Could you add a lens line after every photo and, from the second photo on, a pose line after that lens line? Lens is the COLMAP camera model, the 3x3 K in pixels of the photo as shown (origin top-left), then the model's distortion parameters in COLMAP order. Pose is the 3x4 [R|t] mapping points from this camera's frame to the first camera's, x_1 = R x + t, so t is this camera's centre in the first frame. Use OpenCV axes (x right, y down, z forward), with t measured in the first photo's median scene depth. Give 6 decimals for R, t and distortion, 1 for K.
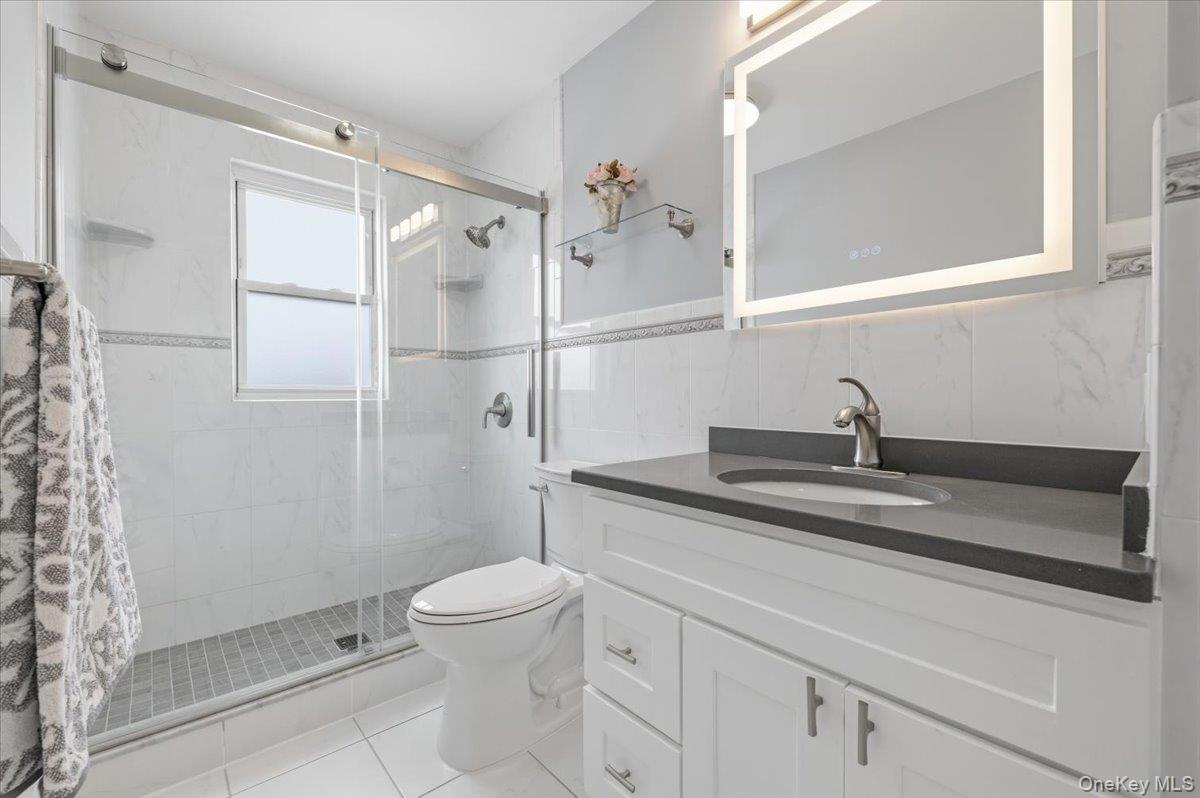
lens RADIAL K [[508.8, 0, 601.8], [0, 508.8, 396.7], [0, 0, 1]] dist [0.012849, -0.005430]
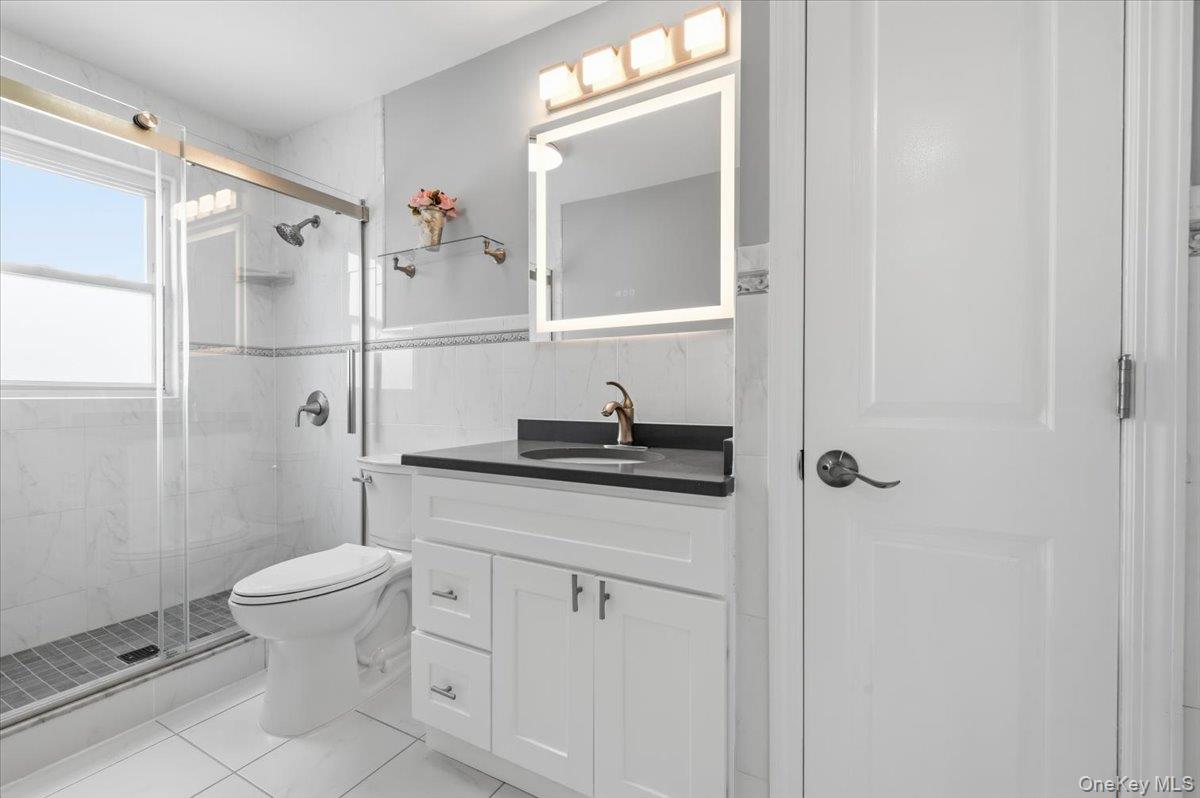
lens RADIAL K [[508.8, 0, 601.5], [0, 508.8, 398.4], [0, 0, 1]] dist [0.012849, -0.005430]
pose [[0.939542, 0.000410, 0.342434, -0.019854], [-0.001573, 0.999994, 0.003120, 0.003738], [-0.342431, -0.003470, 0.939537, -0.214248]]
